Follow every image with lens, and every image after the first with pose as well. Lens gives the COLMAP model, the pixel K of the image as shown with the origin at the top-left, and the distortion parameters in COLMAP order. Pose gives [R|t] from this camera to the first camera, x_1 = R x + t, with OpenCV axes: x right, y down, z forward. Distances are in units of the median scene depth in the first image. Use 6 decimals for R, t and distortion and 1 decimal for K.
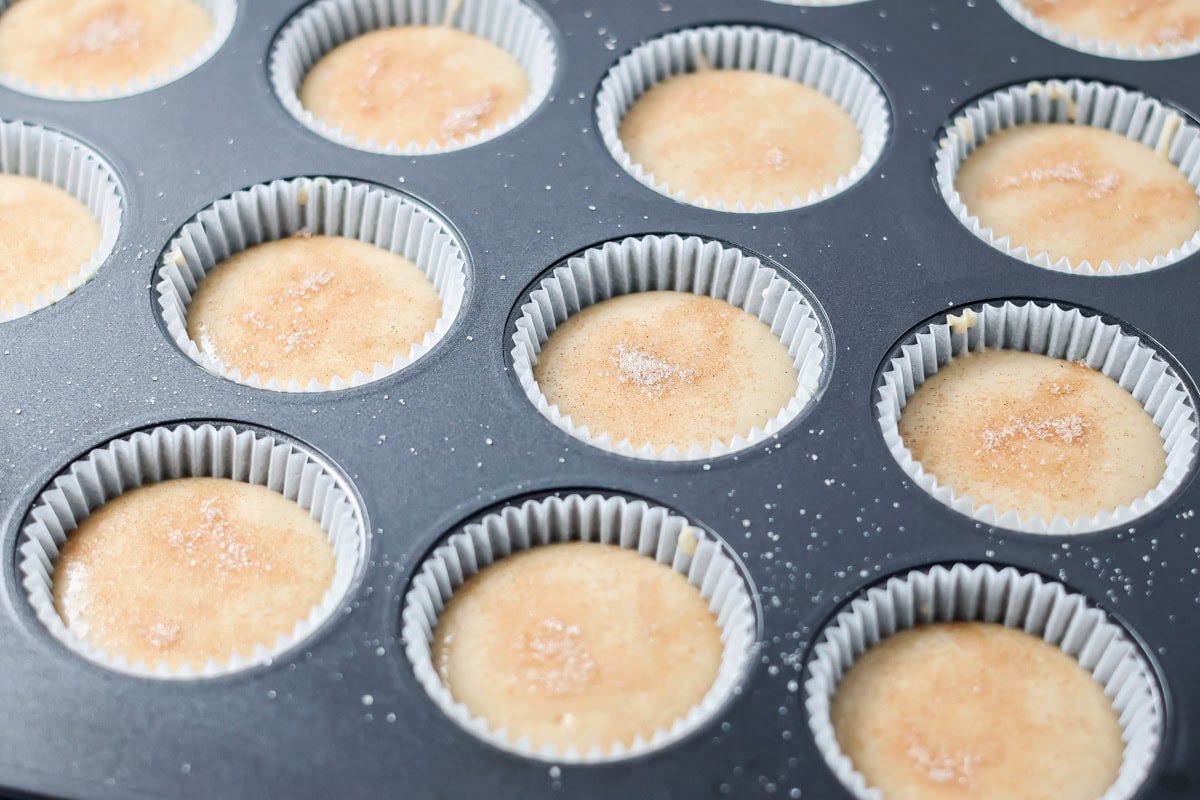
lens RADIAL K [[2913.8, 0, 600.0], [0, 2913.8, 400.0], [0, 0, 1]] dist [0.005291, -0.253397]
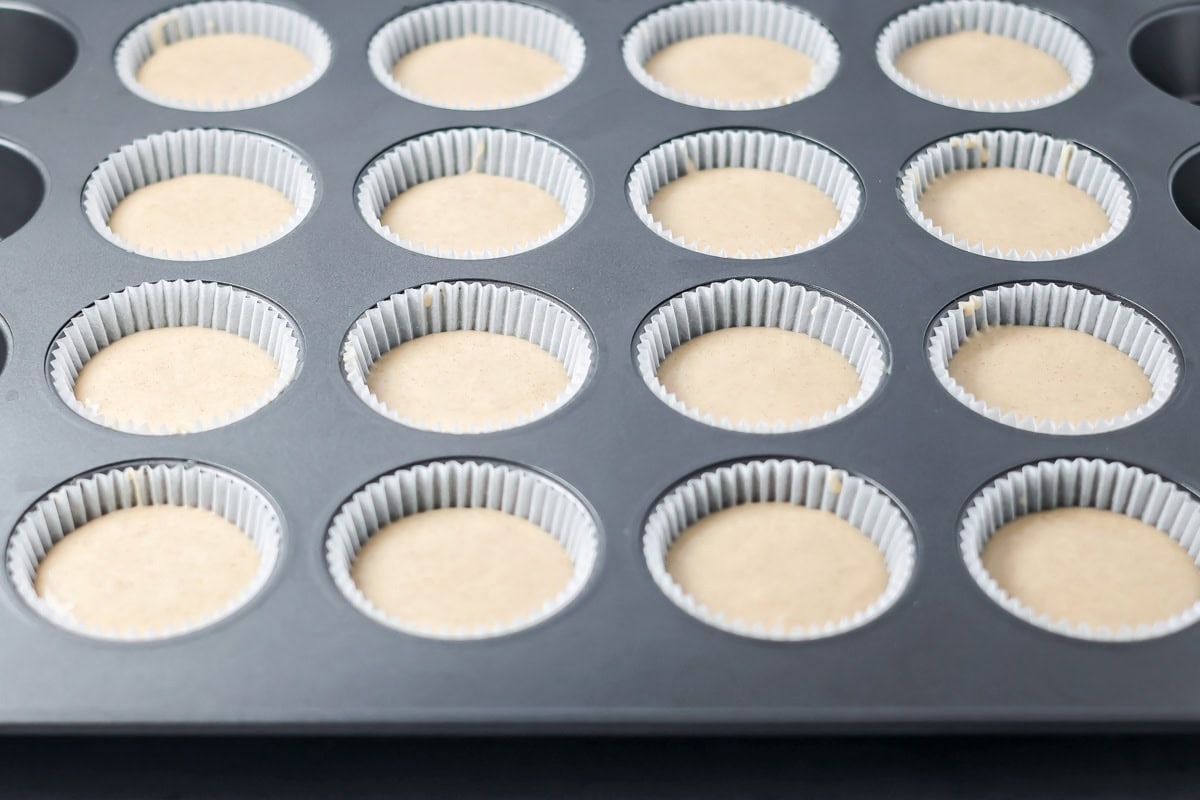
lens RADIAL K [[2913.8, 0, 600.0], [0, 2913.8, 400.0], [0, 0, 1]] dist [0.005291, -0.253397]
pose [[0.972300, -0.163934, 0.166607, -0.247595], [0.182904, 0.977437, -0.105652, 0.116316], [-0.145527, 0.133199, 0.980347, -0.213335]]
